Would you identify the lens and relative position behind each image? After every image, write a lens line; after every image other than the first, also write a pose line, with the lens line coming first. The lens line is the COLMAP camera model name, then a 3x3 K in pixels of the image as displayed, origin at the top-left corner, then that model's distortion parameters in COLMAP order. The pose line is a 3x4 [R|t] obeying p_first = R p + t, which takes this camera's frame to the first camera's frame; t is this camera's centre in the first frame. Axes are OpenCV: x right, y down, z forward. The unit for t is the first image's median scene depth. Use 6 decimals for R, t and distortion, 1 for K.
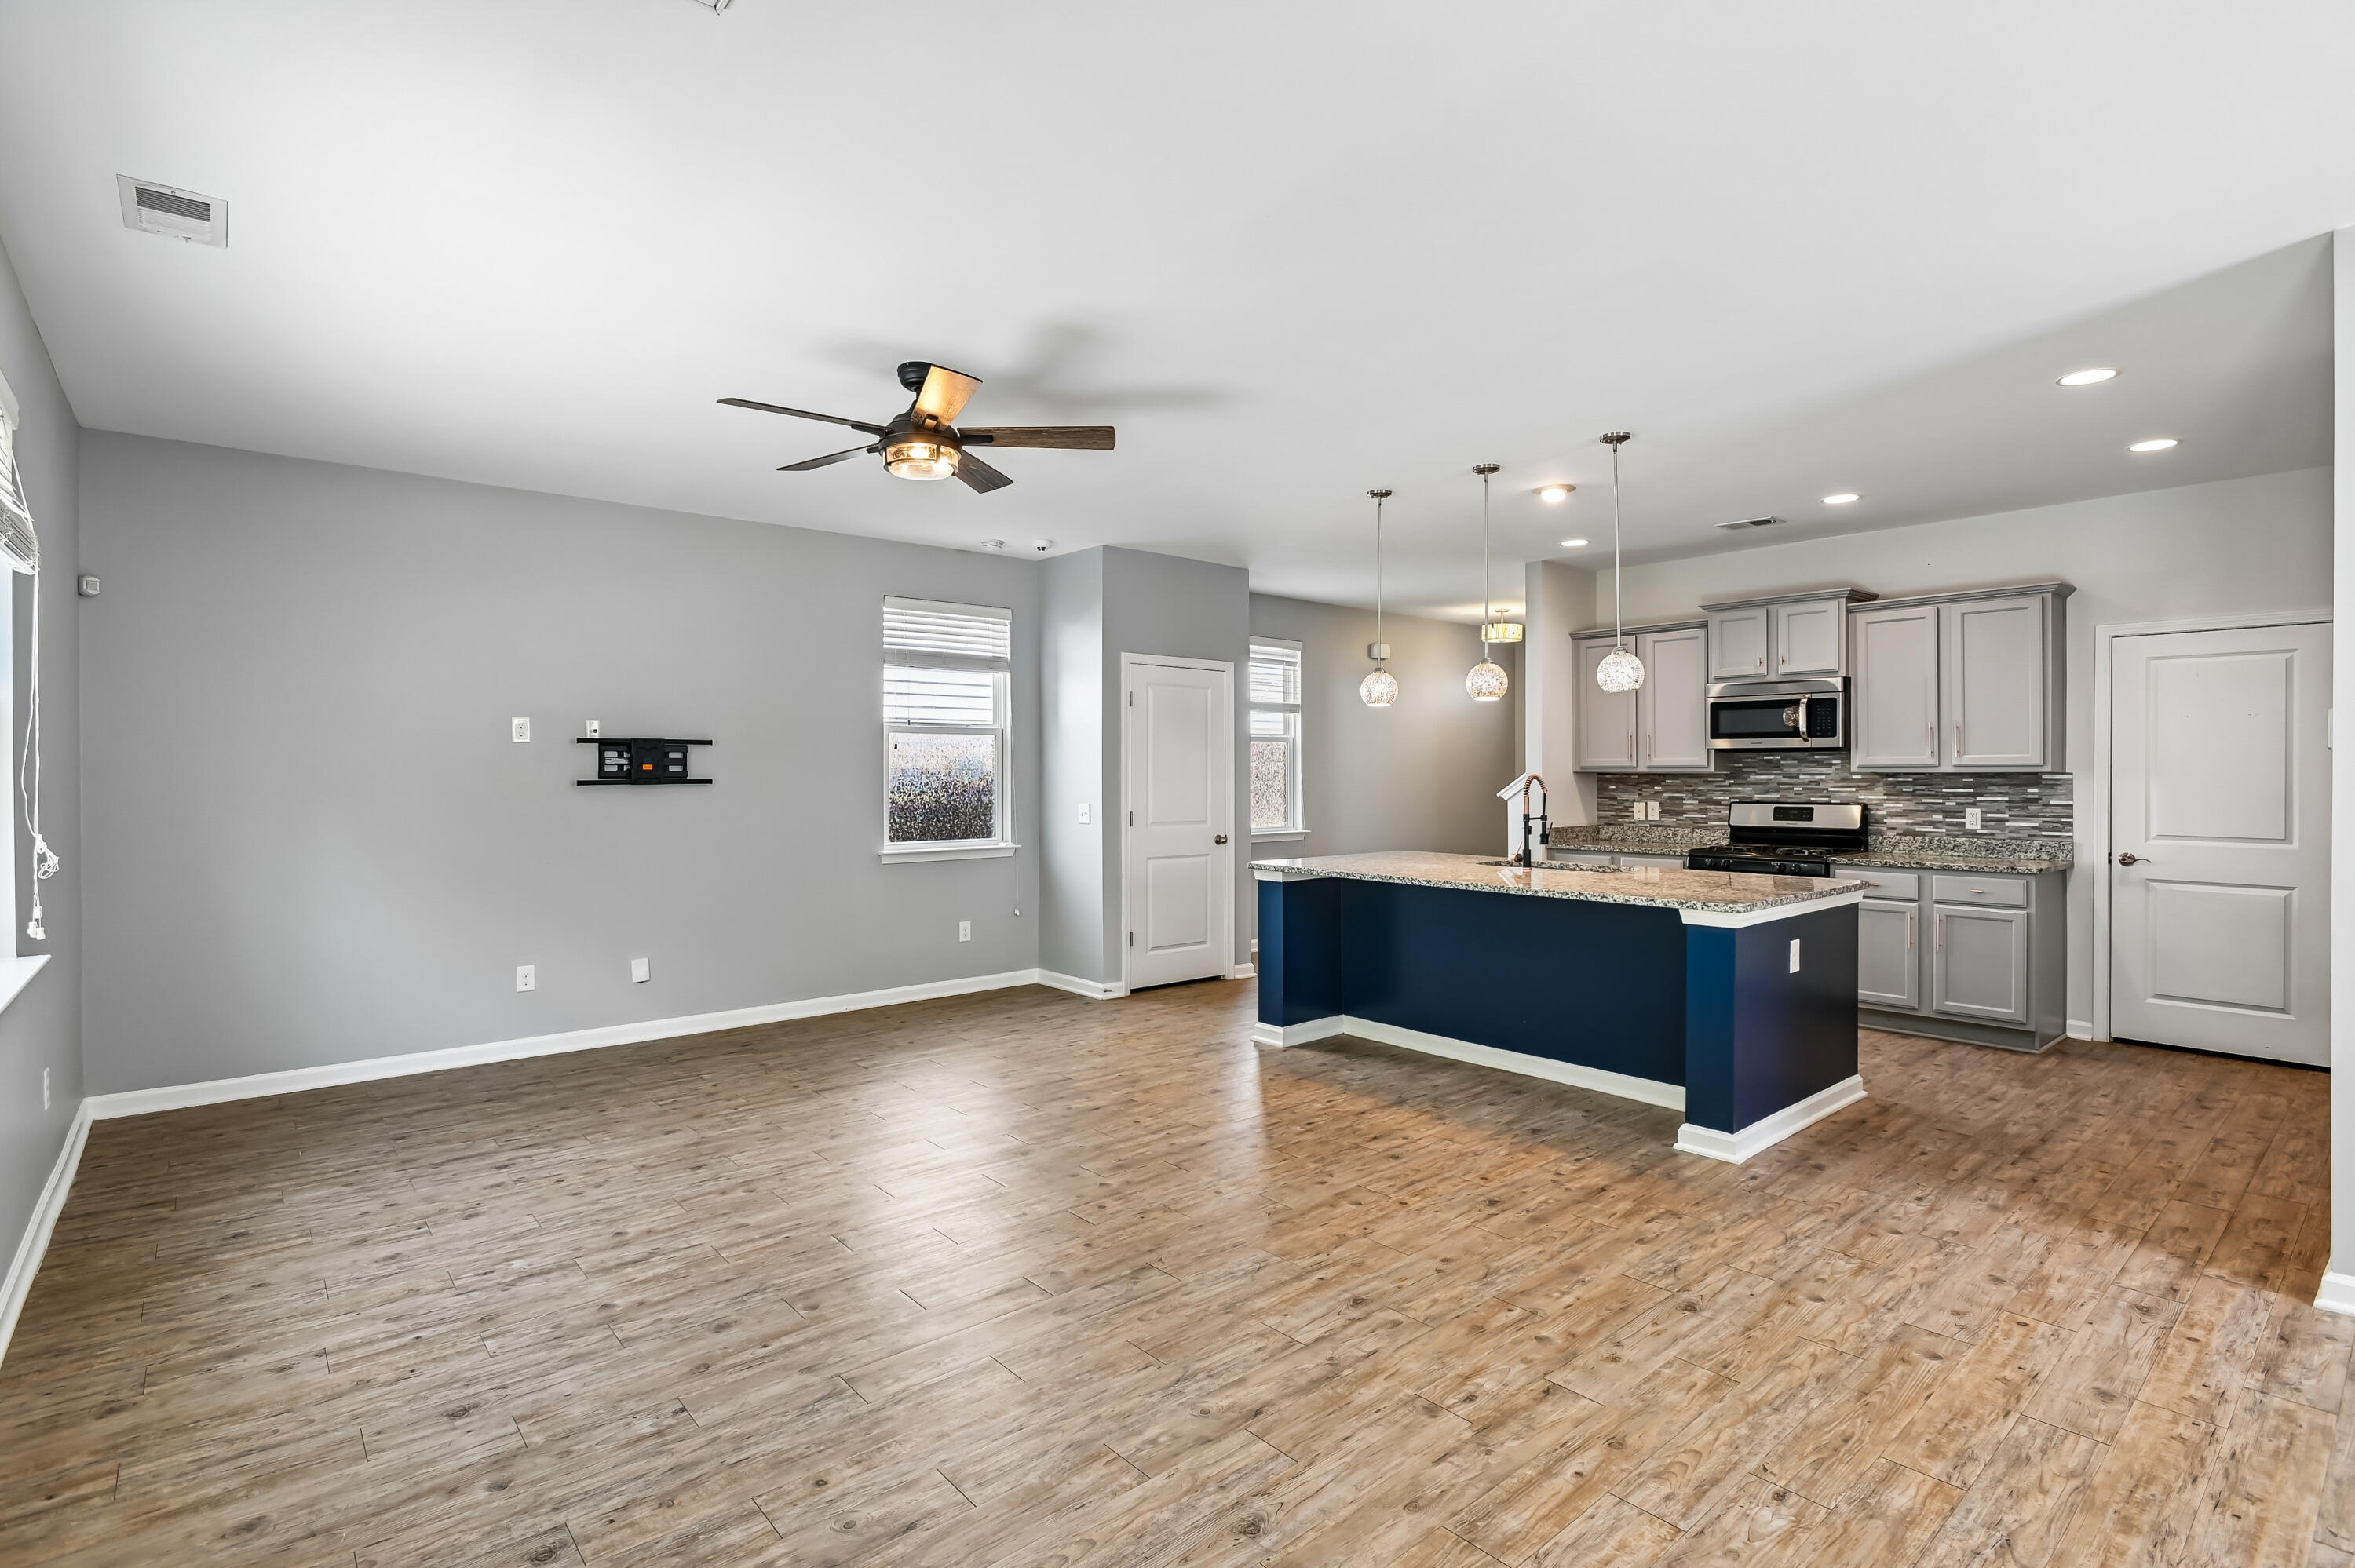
lens RADIAL K [[1123.0, 0, 1177.5], [0, 1123.0, 784.0], [0, 0, 1]] dist [-0.015921, 0.000346]
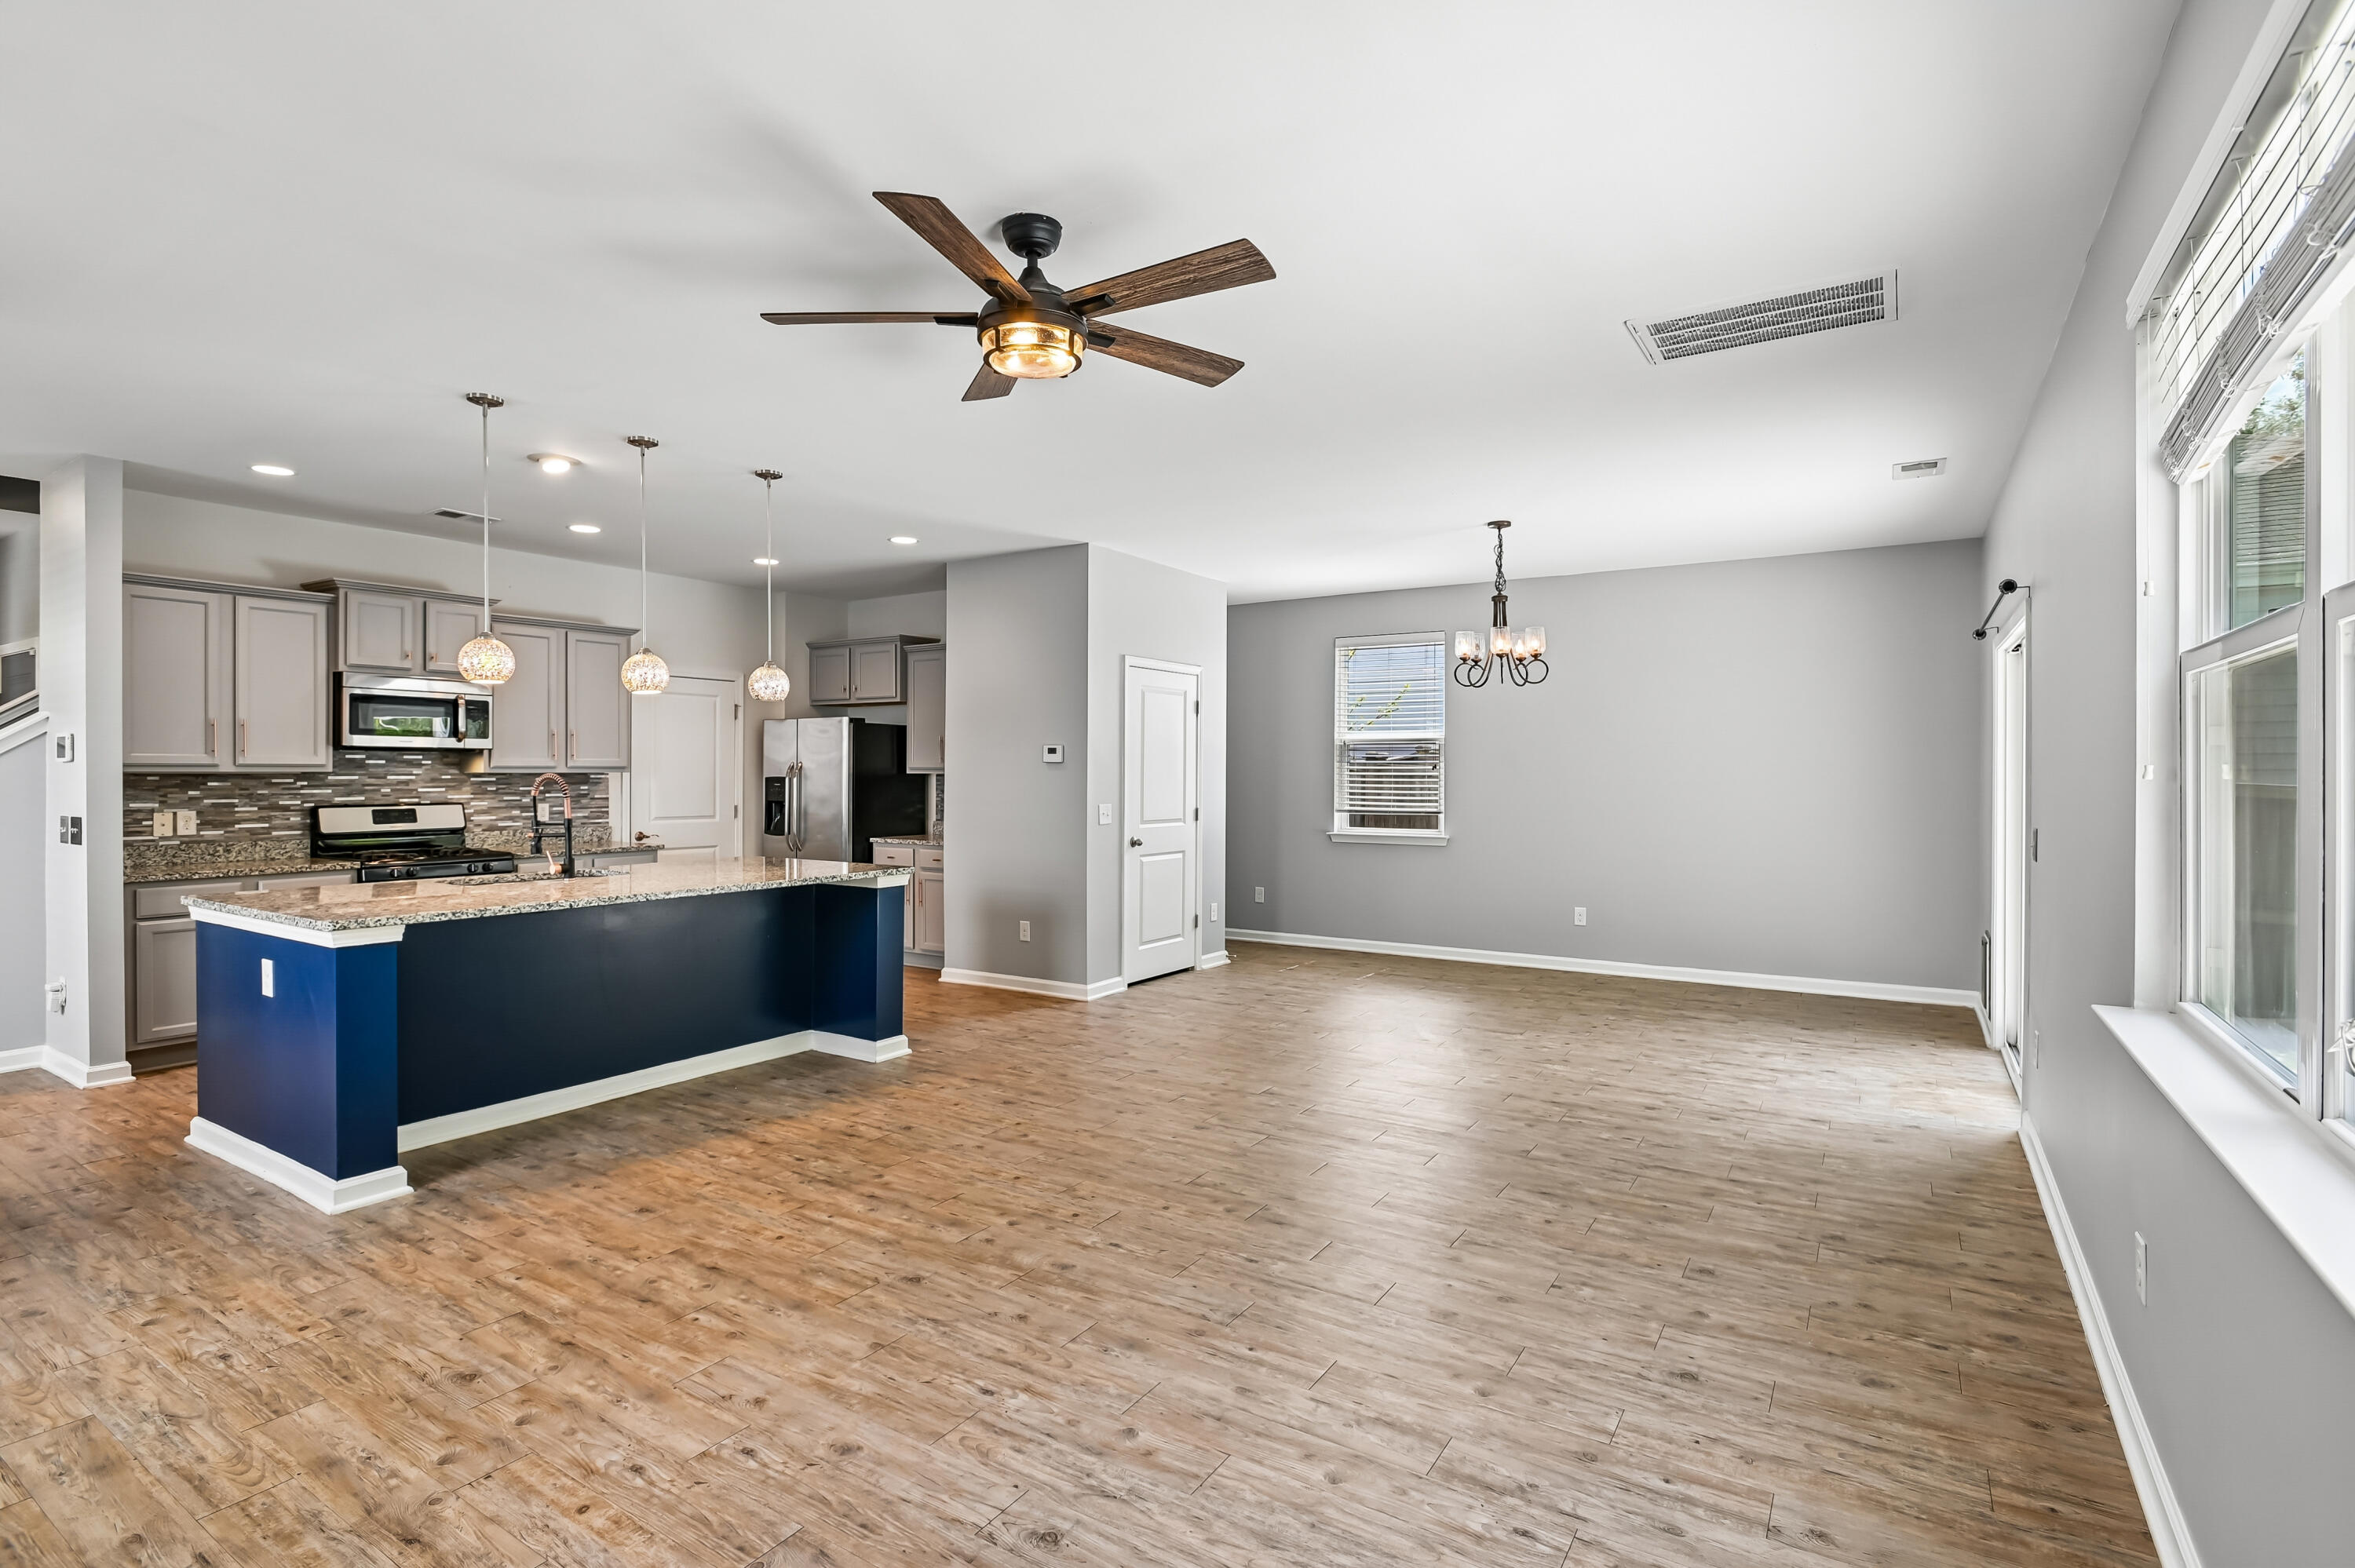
lens RADIAL K [[1120.2, 0, 1174.1], [0, 1120.2, 784.2], [0, 0, 1]] dist [-0.012183, 0.000285]
pose [[-0.285326, -0.008730, 0.958391, -0.857531], [0.009720, 0.999881, 0.012001, -0.008499], [-0.958381, 0.012740, -0.285208, 0.996031]]
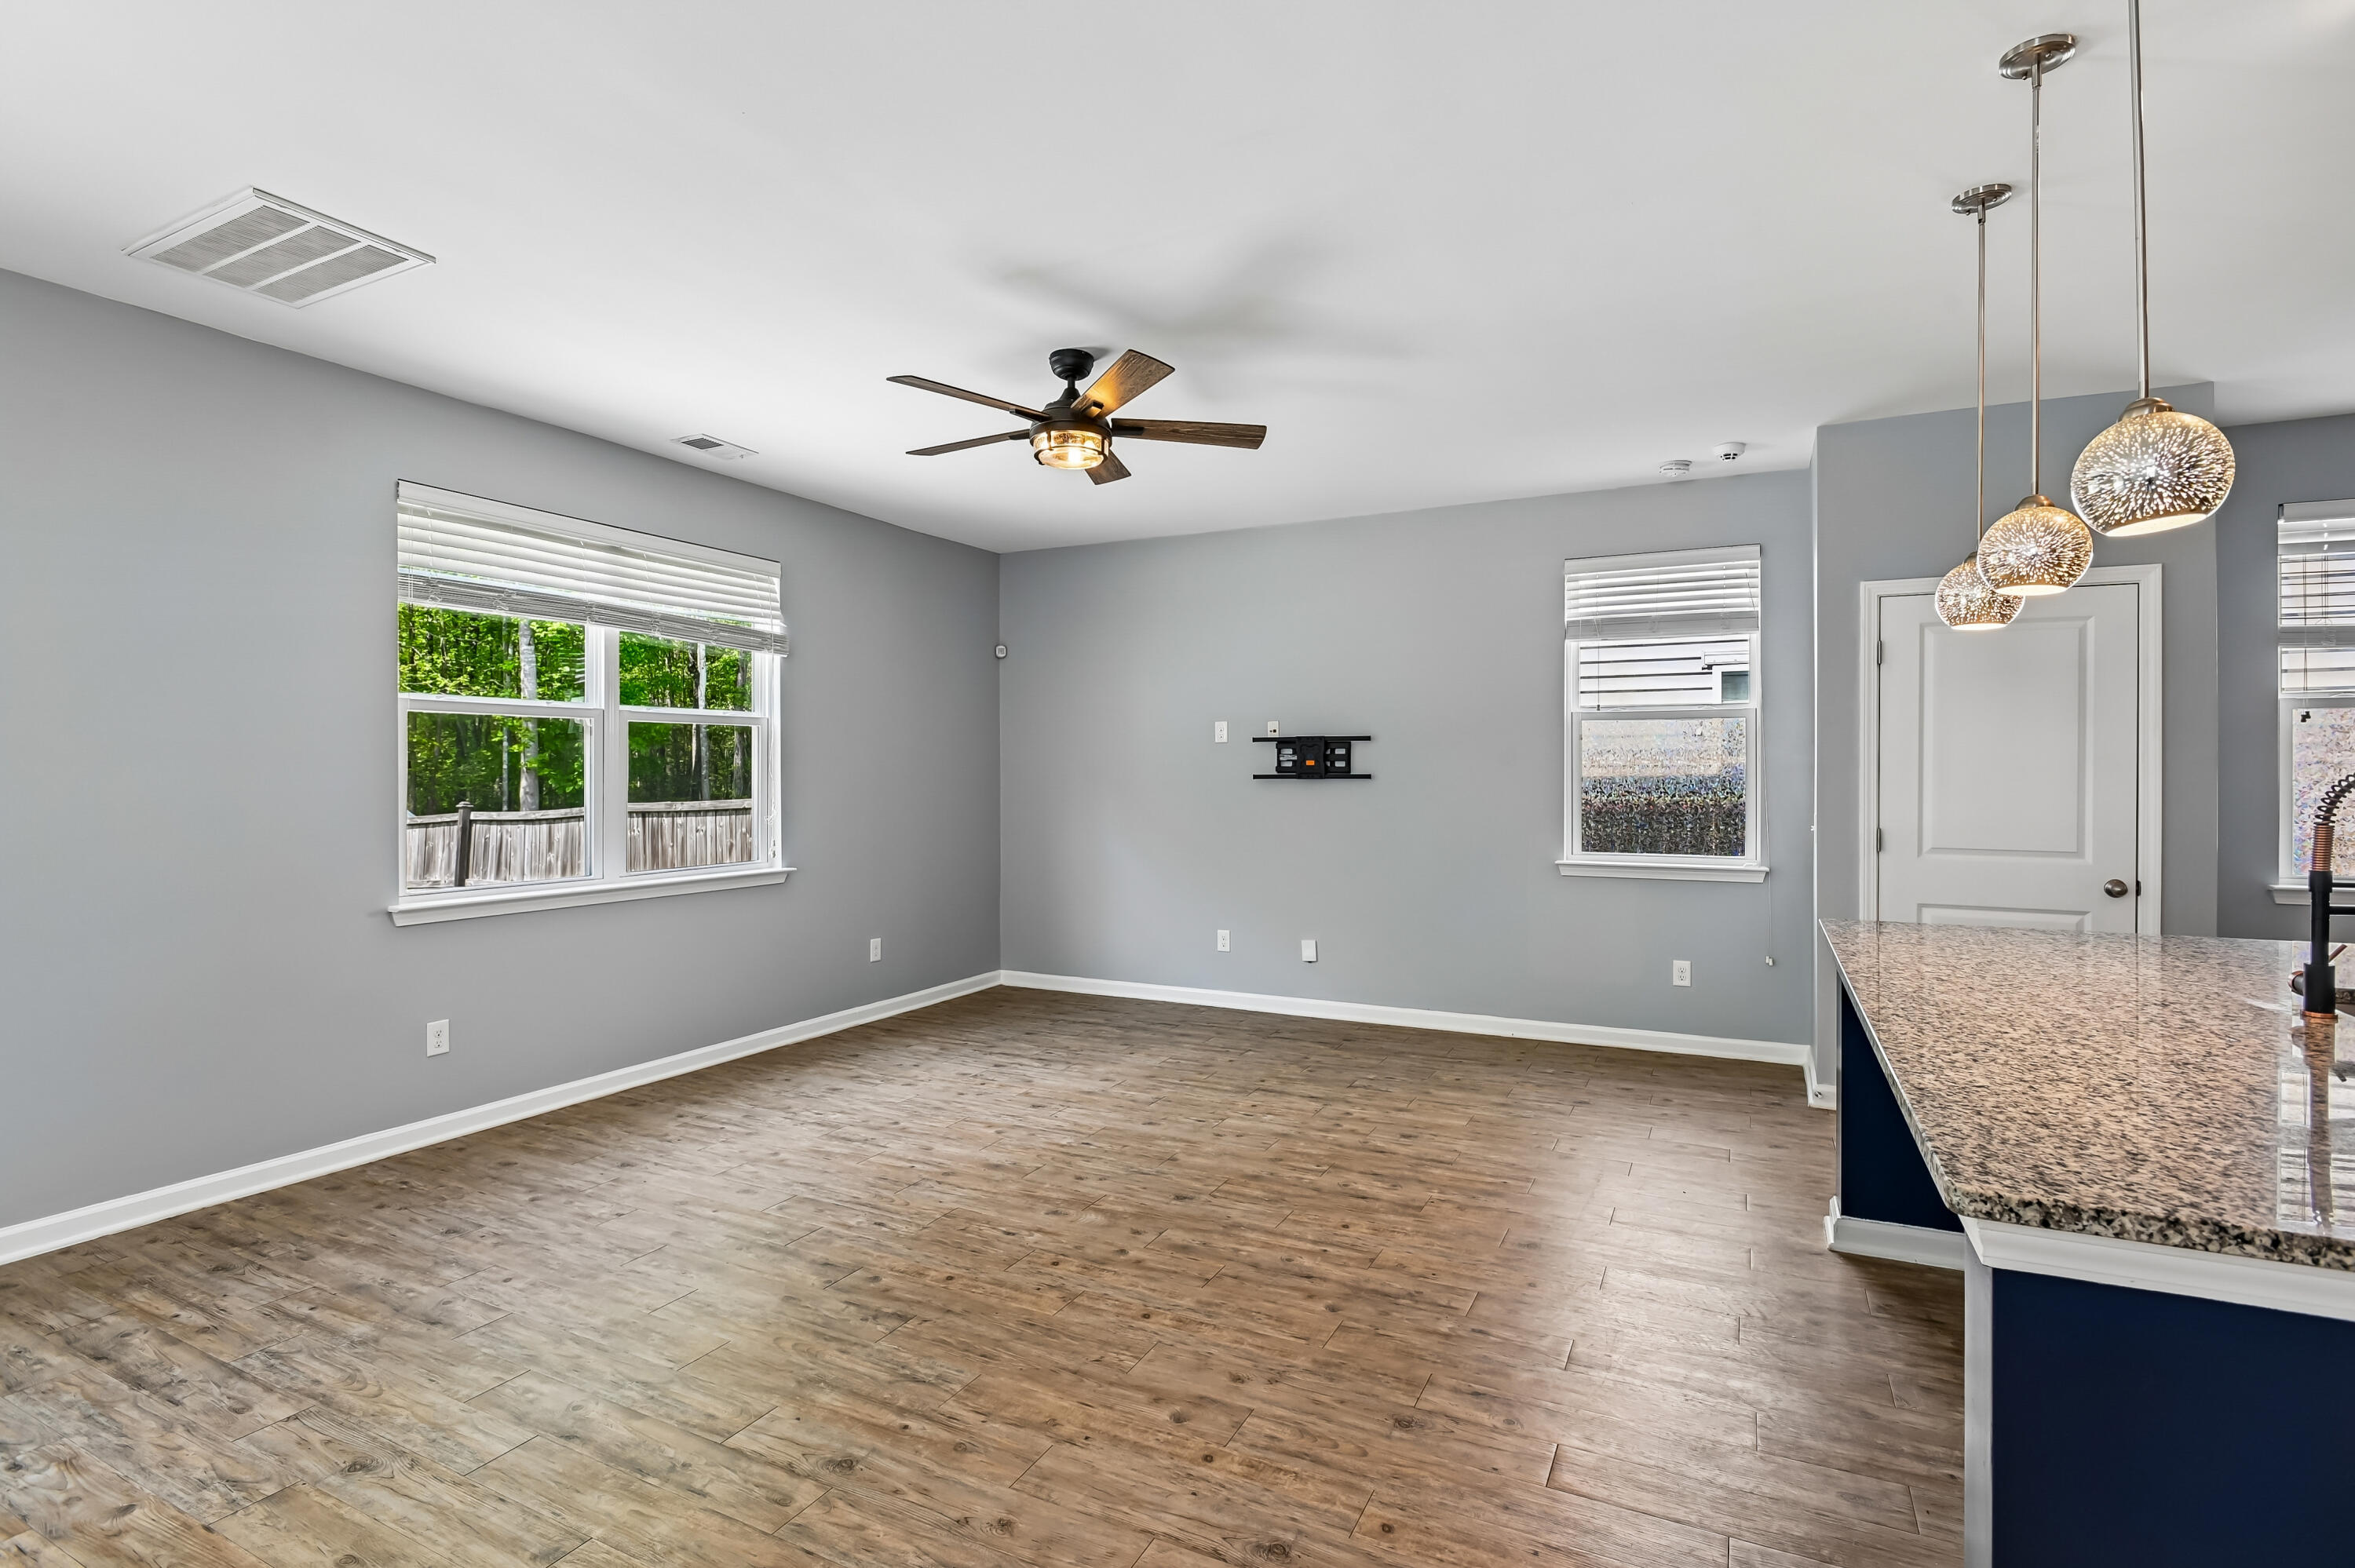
lens RADIAL K [[1123.0, 0, 1177.5], [0, 1123.0, 784.0], [0, 0, 1]] dist [-0.015921, 0.000346]
pose [[0.383020, 0.010583, -0.923679, 0.640152], [-0.011369, 0.999913, 0.006742, -0.000700], [0.923670, 0.007919, 0.383107, 0.628809]]
